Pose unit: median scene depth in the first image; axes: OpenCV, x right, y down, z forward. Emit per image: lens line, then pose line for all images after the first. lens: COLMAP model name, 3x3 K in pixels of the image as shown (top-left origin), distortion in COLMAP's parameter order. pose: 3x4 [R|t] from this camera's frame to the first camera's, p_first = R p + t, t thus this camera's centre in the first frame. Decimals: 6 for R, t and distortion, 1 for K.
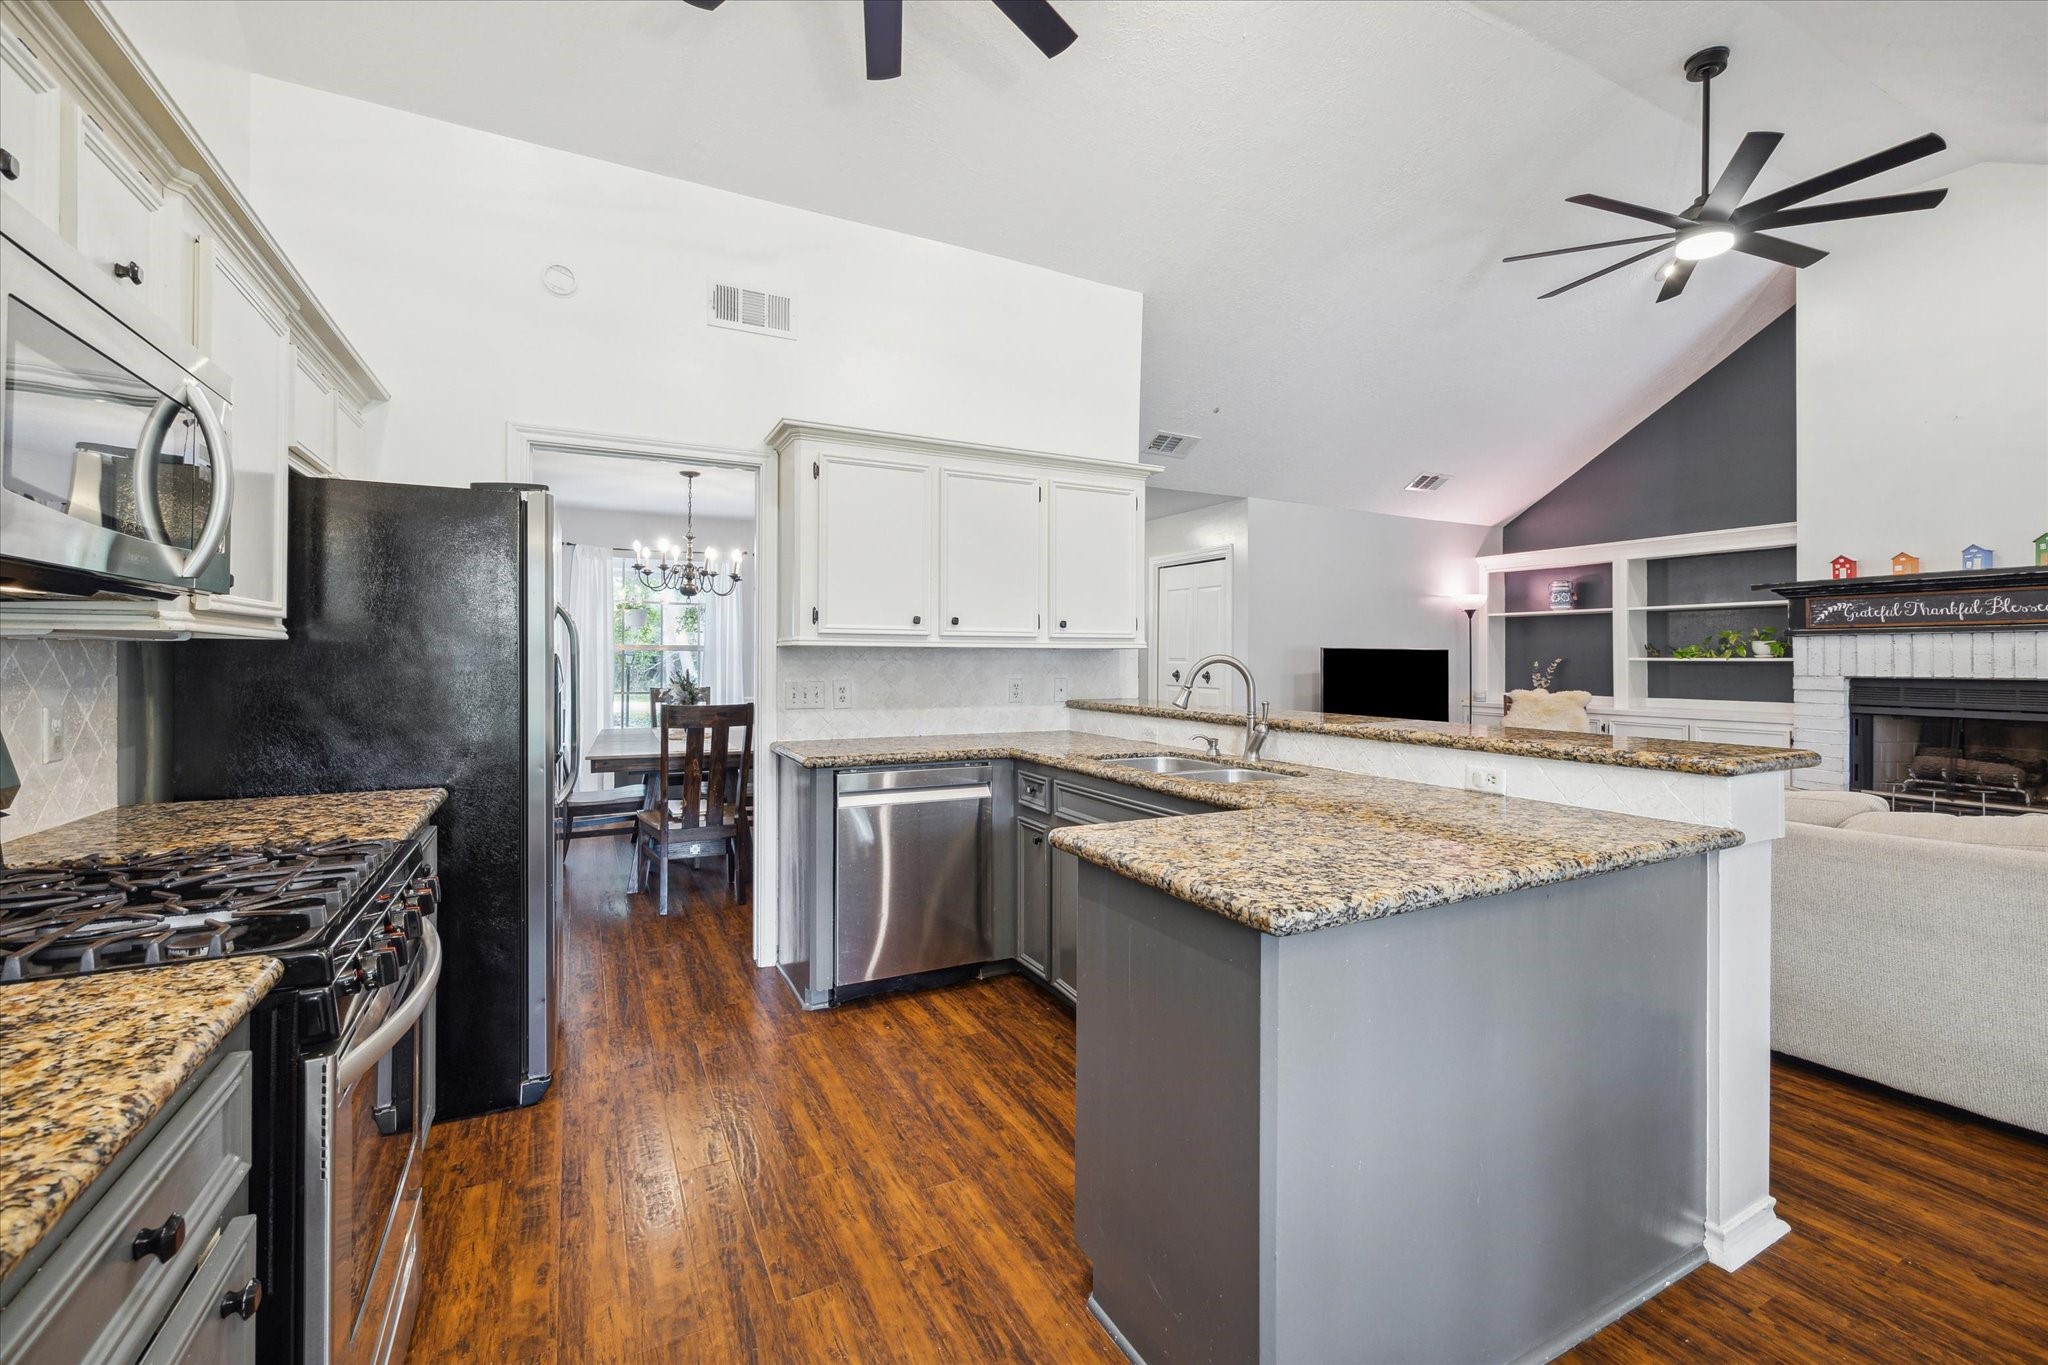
lens RADIAL K [[860.6, 0, 1037.0], [0, 860.6, 661.9], [0, 0, 1]] dist [-0.001078, -0.000529]
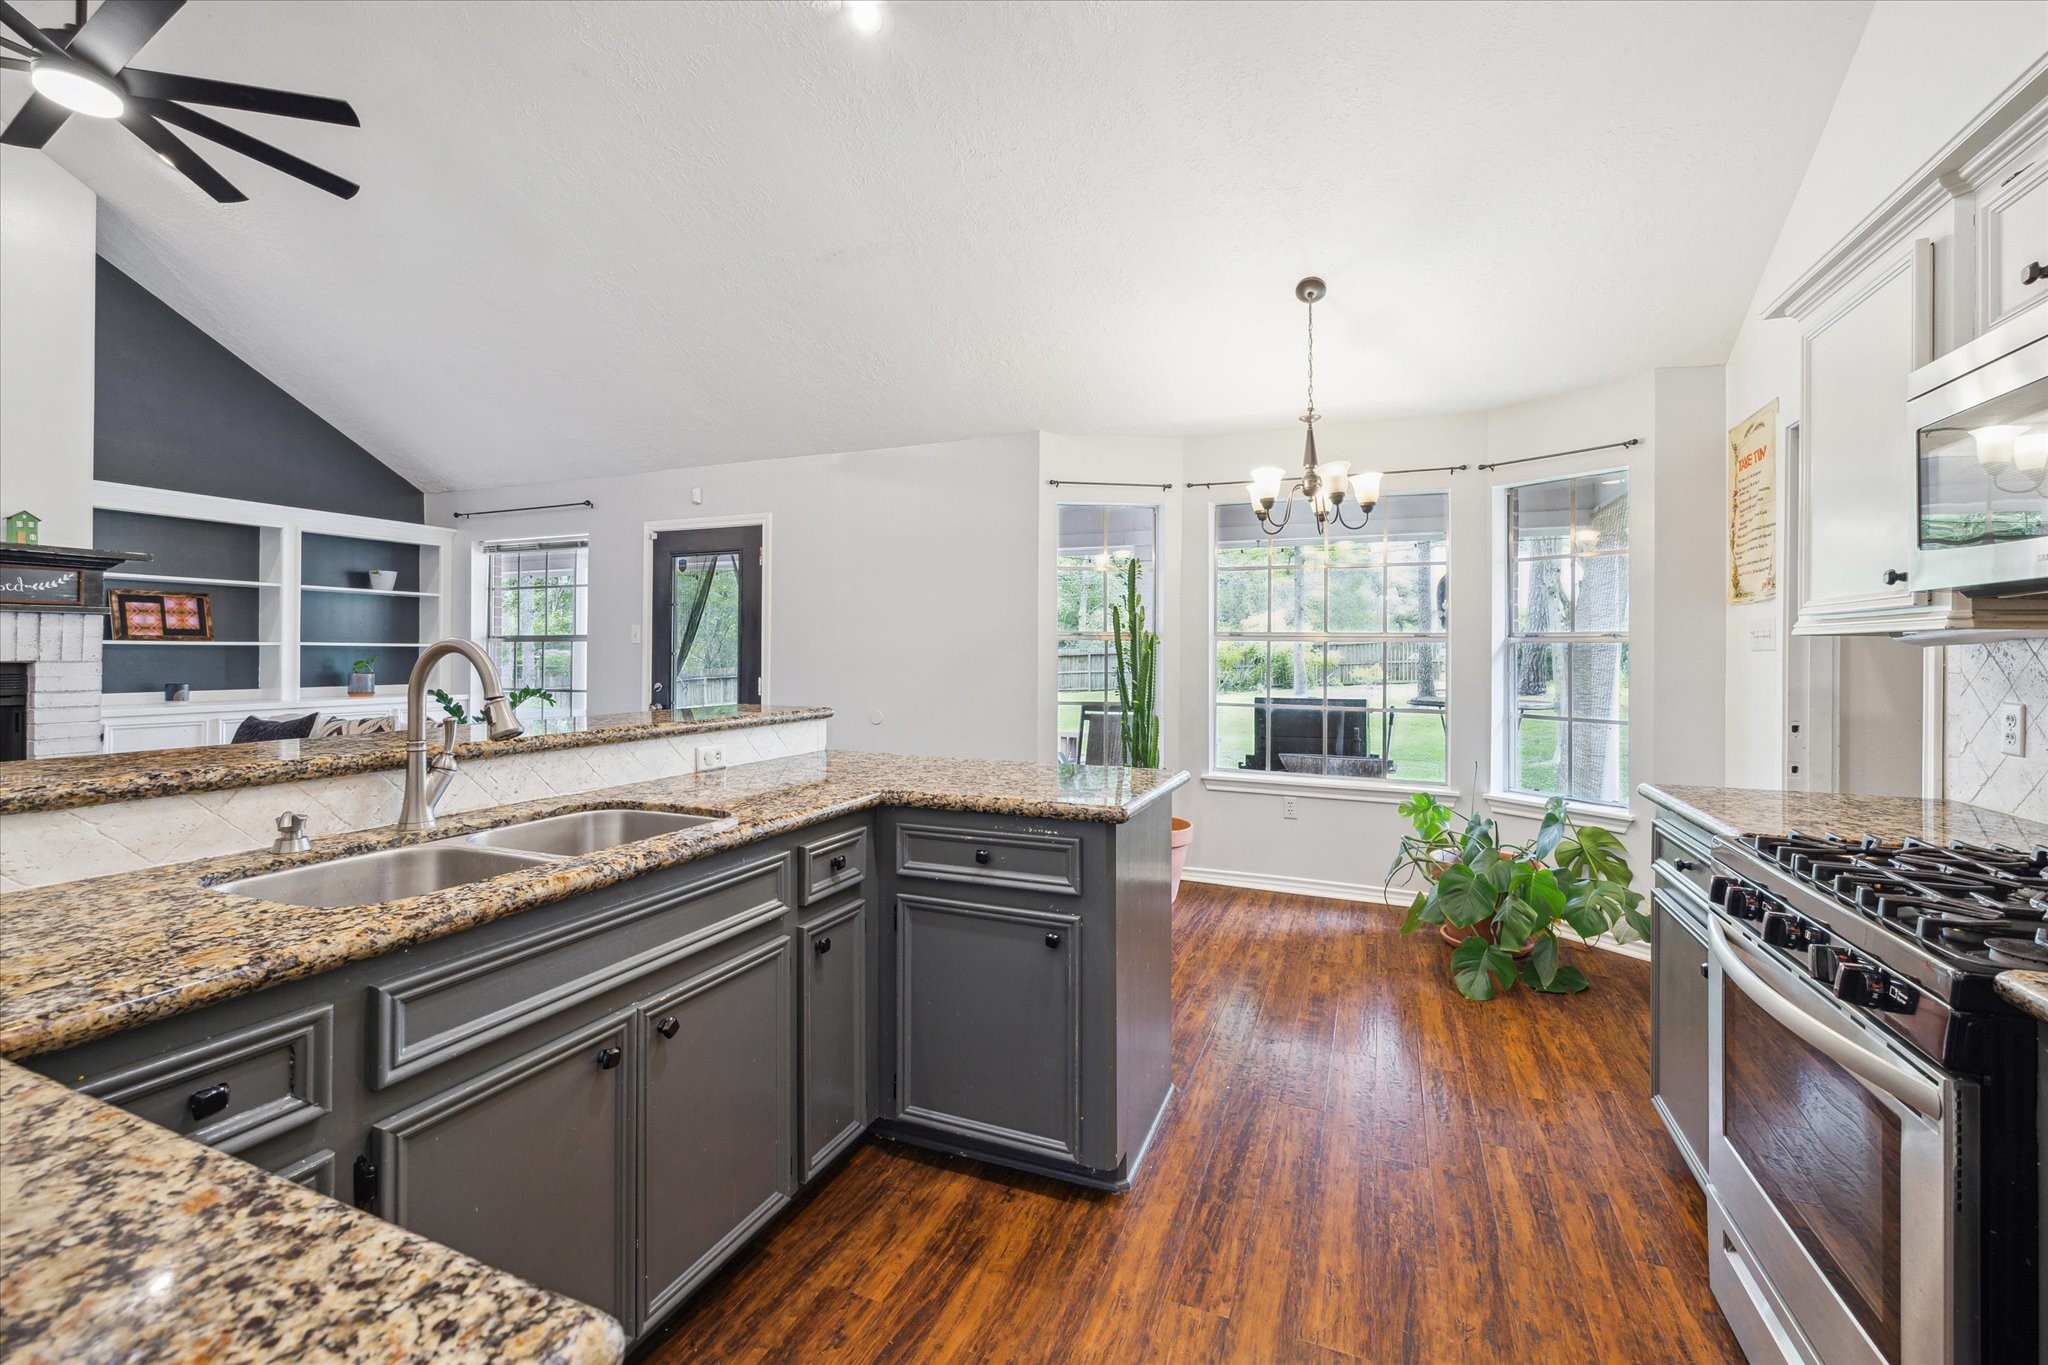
lens RADIAL K [[860.6, 0, 1037.9], [0, 860.6, 658.0], [0, 0, 1]] dist [-0.001078, -0.000529]
pose [[-0.650494, -0.007823, 0.759471, -0.570459], [-0.003777, 0.999968, 0.007065, 0.001213], [-0.759502, 0.001727, -0.650503, 1.401644]]
